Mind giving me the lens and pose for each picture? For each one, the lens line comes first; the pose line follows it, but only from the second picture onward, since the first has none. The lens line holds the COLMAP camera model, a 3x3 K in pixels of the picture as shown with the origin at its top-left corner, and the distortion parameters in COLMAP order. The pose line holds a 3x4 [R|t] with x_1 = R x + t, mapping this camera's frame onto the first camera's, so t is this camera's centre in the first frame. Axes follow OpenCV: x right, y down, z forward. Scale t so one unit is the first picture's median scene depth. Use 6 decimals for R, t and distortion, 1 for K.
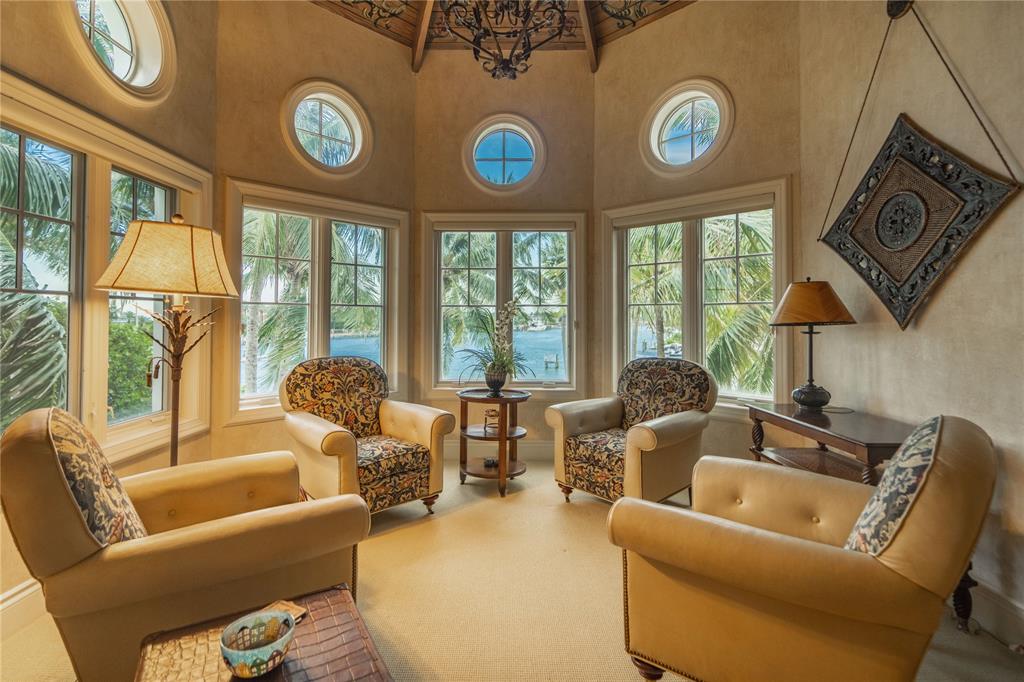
lens RADIAL K [[466.6, 0, 510.0], [0, 466.6, 310.2], [0, 0, 1]] dist [-0.000064, -0.000022]
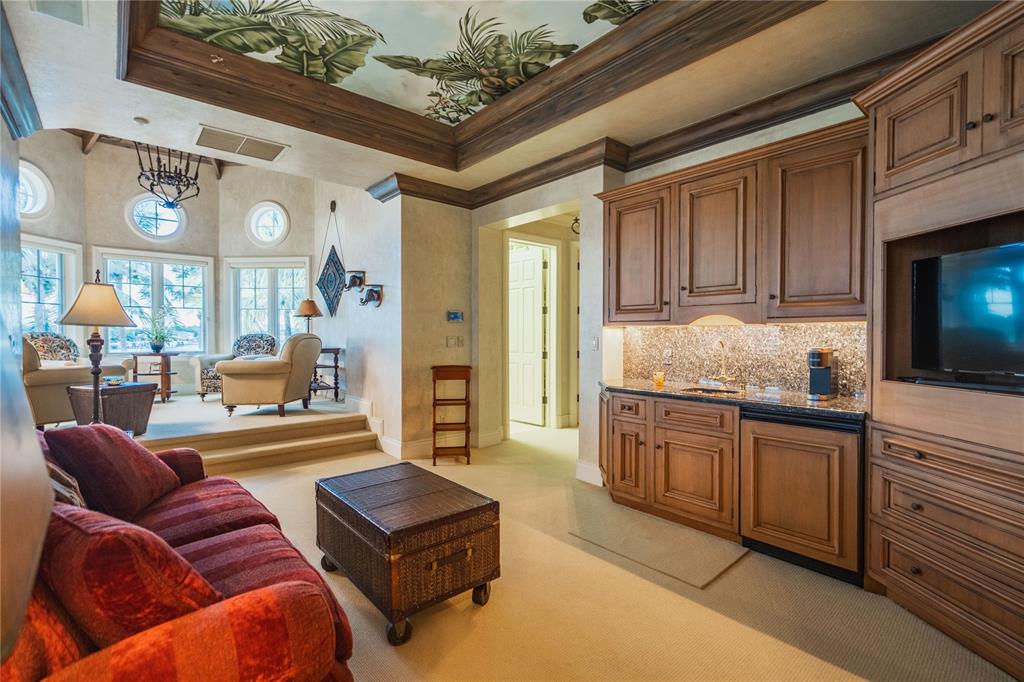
lens RADIAL K [[464.5, 0, 504.7], [0, 464.5, 340.0], [0, 0, 1]] dist [0.000272, -0.000121]
pose [[0.766490, -0.010589, 0.642169, -0.153598], [-0.010459, 0.999526, 0.028965, 0.056406], [-0.642171, -0.028918, 0.766016, -1.284318]]
